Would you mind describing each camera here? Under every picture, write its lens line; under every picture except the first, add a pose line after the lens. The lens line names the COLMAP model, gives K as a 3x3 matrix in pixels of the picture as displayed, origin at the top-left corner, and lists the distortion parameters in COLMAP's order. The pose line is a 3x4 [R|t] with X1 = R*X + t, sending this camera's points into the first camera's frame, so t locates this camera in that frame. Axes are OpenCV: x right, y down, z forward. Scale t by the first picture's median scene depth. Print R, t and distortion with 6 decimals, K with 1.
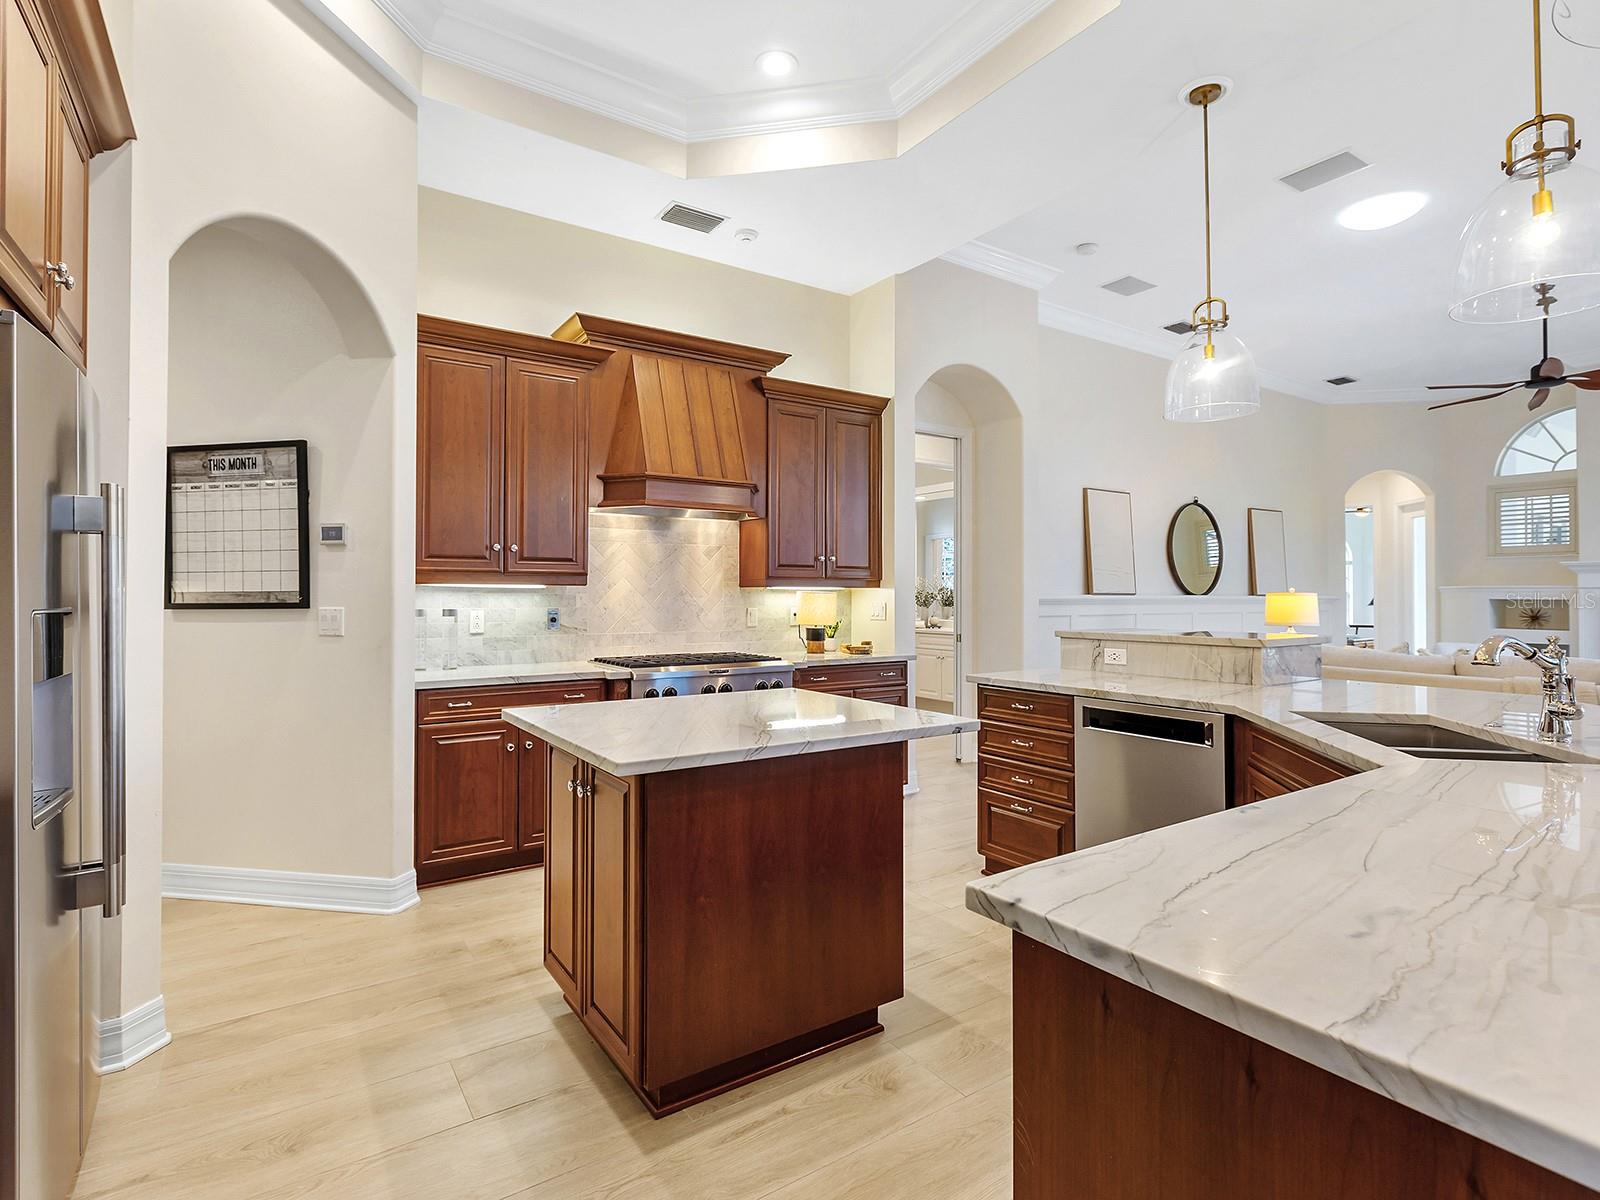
lens RADIAL K [[809.1, 0, 796.0], [0, 809.1, 587.1], [0, 0, 1]] dist [0.002904, -0.001063]
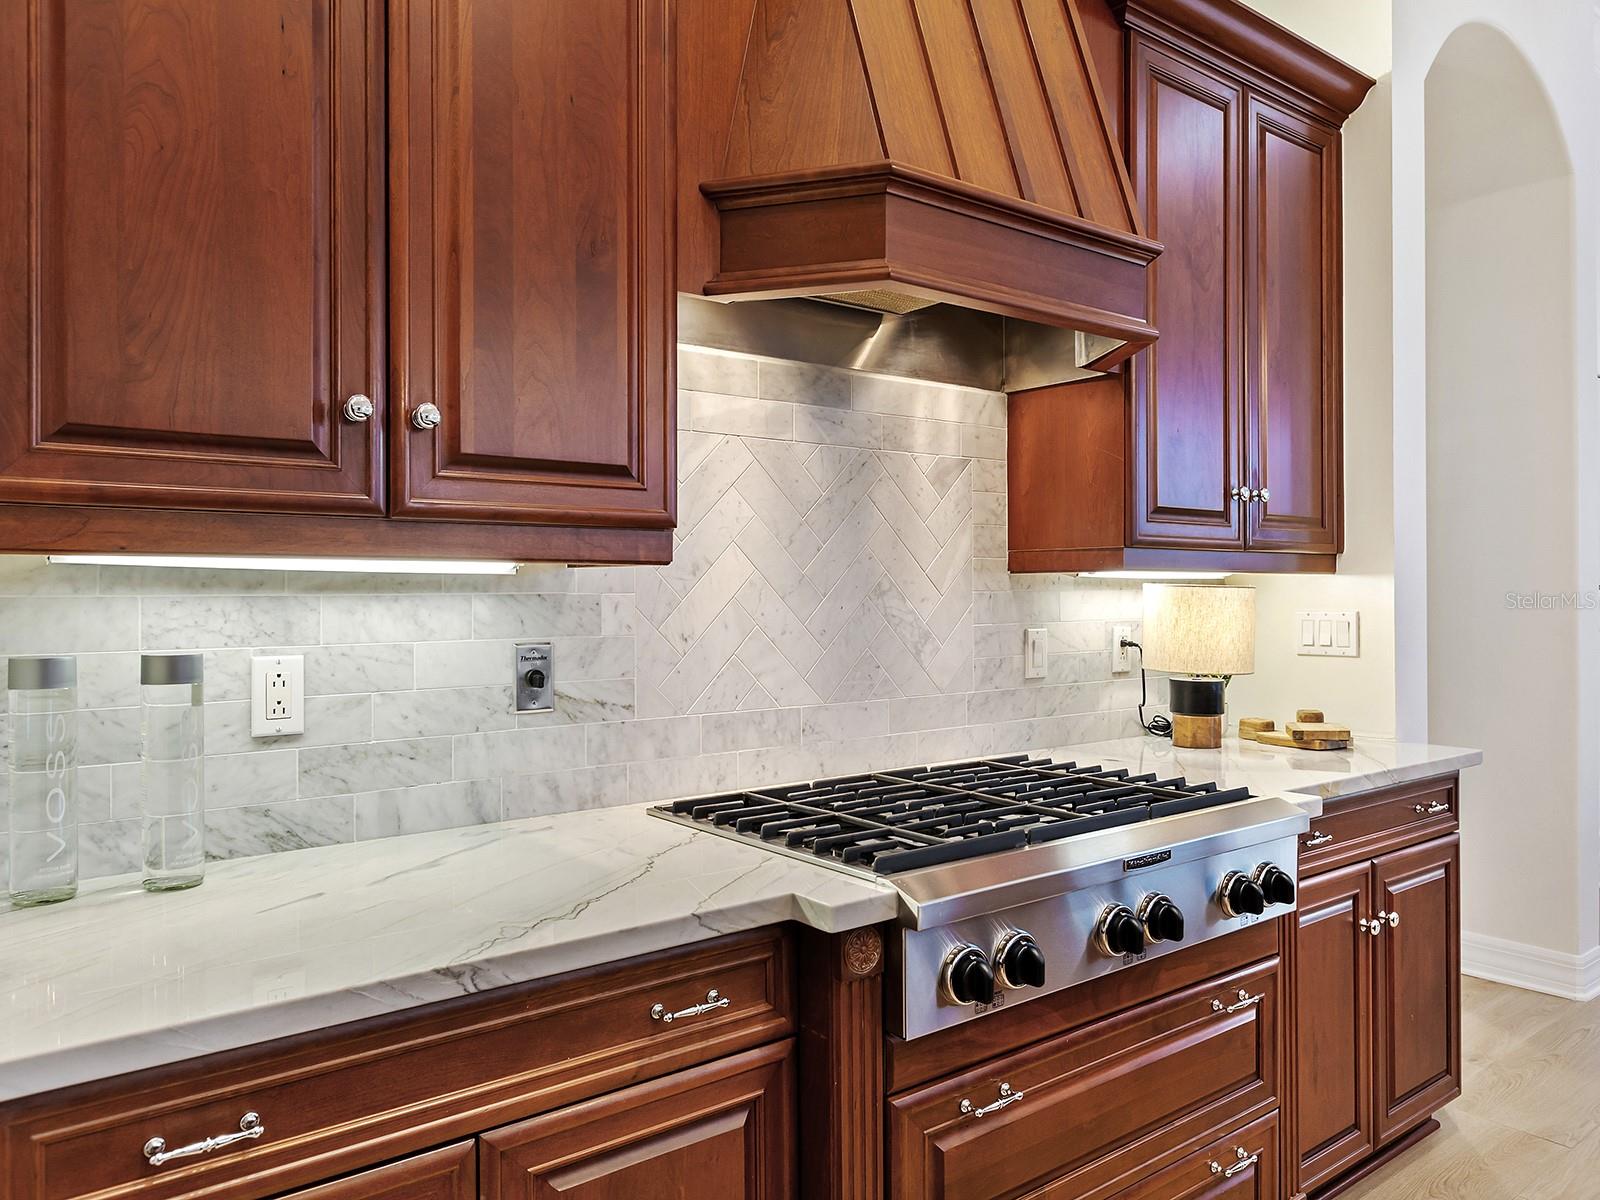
lens RADIAL K [[1116.4, 0, 805.3], [0, 1116.4, 592.6], [0, 0, 1]] dist [-0.006128, -0.001237]
pose [[0.997259, -0.002879, 0.073936, -0.225957], [0.002049, 0.999934, 0.011293, 0.003382], [-0.073964, -0.011110, 0.997199, 0.565659]]
